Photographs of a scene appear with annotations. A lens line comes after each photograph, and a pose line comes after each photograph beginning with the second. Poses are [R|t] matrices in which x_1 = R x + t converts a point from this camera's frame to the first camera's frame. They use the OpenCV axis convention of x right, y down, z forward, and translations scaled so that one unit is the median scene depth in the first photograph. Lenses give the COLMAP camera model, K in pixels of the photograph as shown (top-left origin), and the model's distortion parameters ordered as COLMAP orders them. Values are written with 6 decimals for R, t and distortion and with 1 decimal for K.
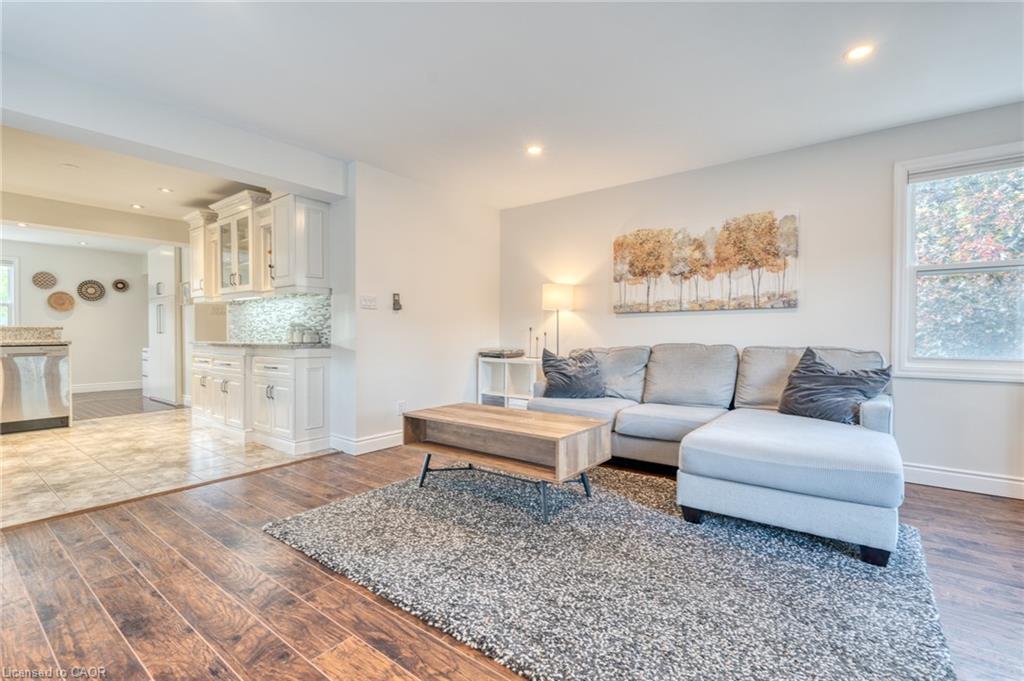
lens RADIAL K [[464.3, 0, 503.2], [0, 464.3, 344.2], [0, 0, 1]] dist [-0.002252, -0.000181]
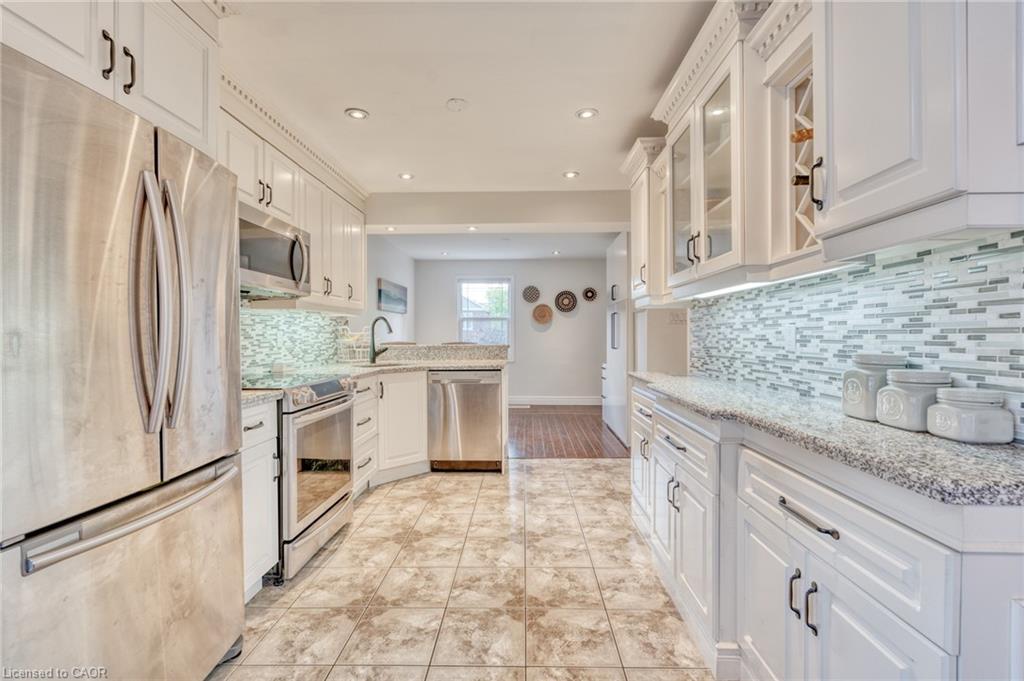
lens RADIAL K [[448.5, 0, 516.0], [0, 448.5, 335.0], [0, 0, 1]] dist [-0.004165, 0.000604]
pose [[0.602320, -0.003347, -0.798248, -0.418206], [-0.016135, 0.999736, -0.016367, -0.059126], [0.798092, 0.022738, 0.602107, 0.740620]]
